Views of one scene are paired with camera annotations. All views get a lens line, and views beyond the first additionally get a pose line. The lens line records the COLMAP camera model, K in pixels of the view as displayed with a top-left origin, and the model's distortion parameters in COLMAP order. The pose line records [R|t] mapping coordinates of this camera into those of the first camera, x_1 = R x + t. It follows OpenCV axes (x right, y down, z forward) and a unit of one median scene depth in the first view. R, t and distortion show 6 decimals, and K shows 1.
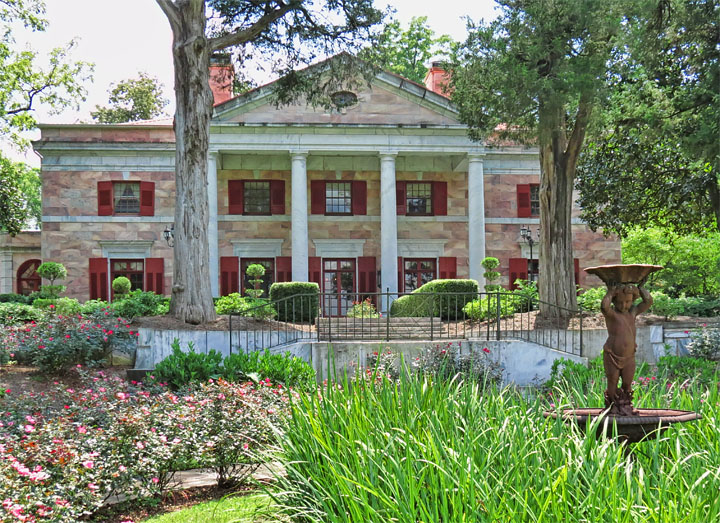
lens RADIAL K [[862.0, 0, 360.0], [0, 862.0, 261.5], [0, 0, 1]] dist [-0.008289, -0.003178]
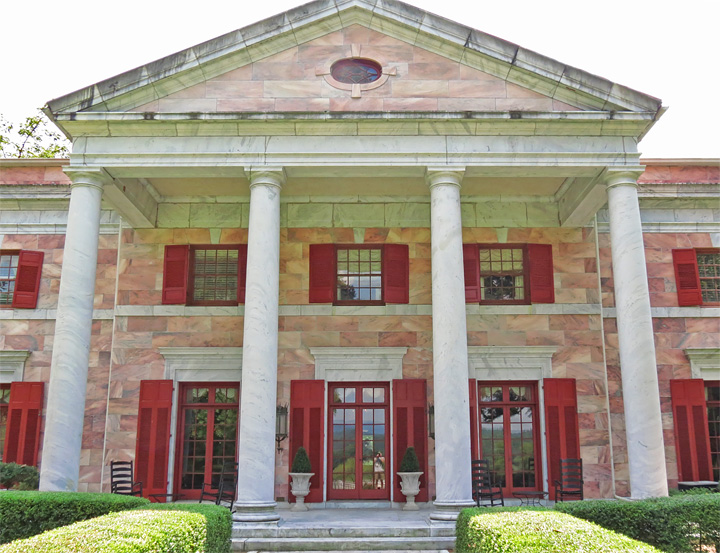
lens RADIAL K [[644.8, 0, 360.6], [0, 644.8, 312.1], [0, 0, 1]] dist [-0.078065, -0.001145]
pose [[0.994558, -0.014013, -0.103235, 0.019643], [0.004043, 0.995358, -0.096159, -0.008779], [0.104103, 0.095218, 0.989998, 0.591460]]
